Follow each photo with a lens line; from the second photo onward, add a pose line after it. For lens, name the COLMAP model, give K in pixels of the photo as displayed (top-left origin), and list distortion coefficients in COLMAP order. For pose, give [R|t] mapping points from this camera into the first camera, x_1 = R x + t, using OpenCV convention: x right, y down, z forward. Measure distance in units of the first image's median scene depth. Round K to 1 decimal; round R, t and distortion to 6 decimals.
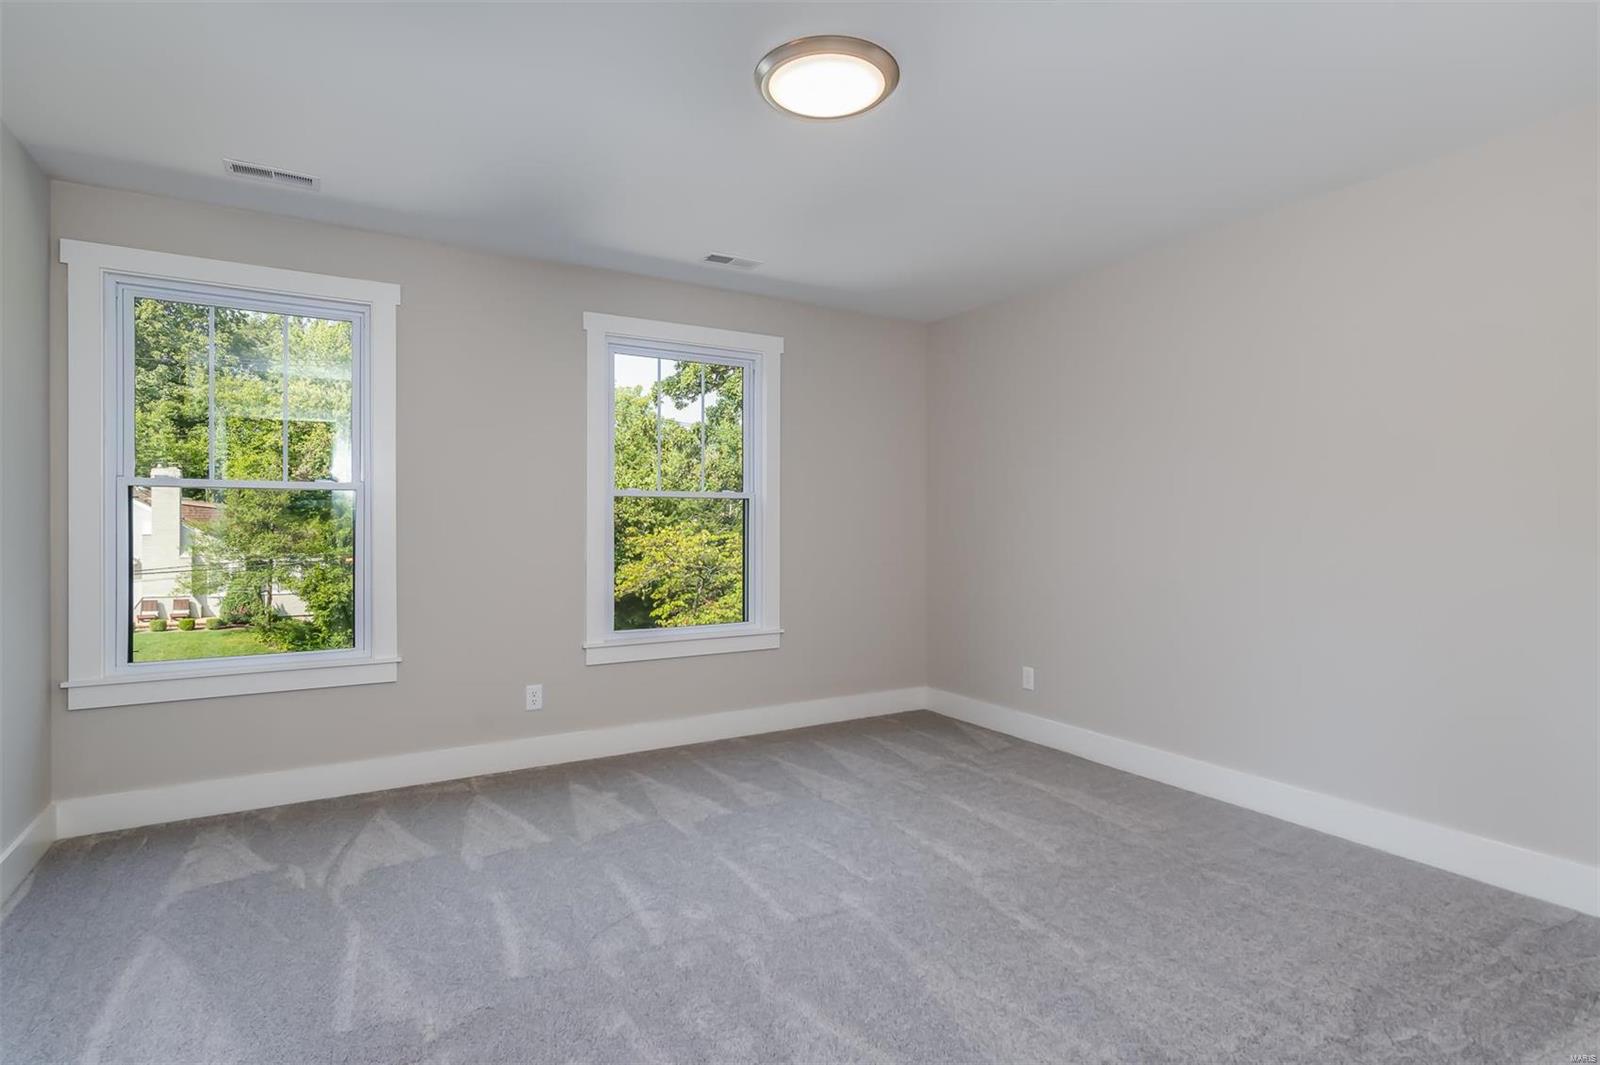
lens RADIAL K [[796.3, 0, 791.6], [0, 796.3, 530.1], [0, 0, 1]] dist [0.008155, -0.001227]
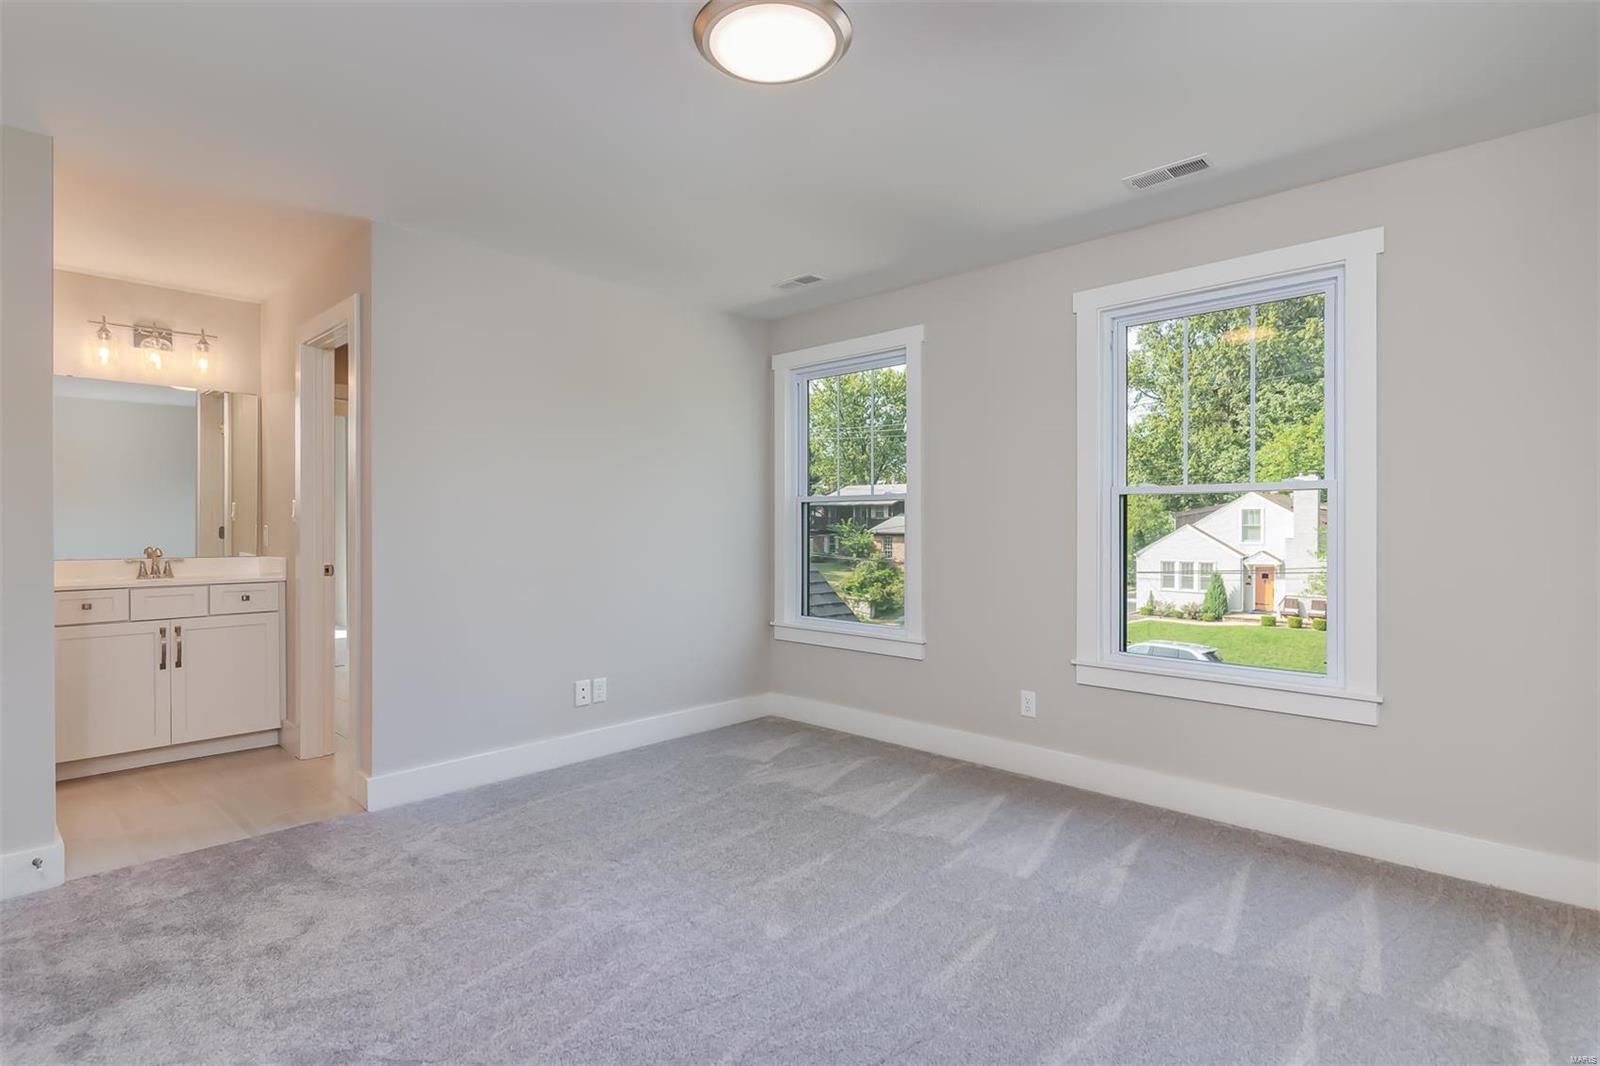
lens RADIAL K [[796.3, 0, 791.6], [0, 796.3, 533.5], [0, 0, 1]] dist [0.008155, -0.001227]
pose [[0.271109, 0.007357, -0.962520, 0.495164], [-0.008878, 0.999947, 0.005143, -0.001984], [0.962508, 0.007151, 0.271160, 0.415329]]
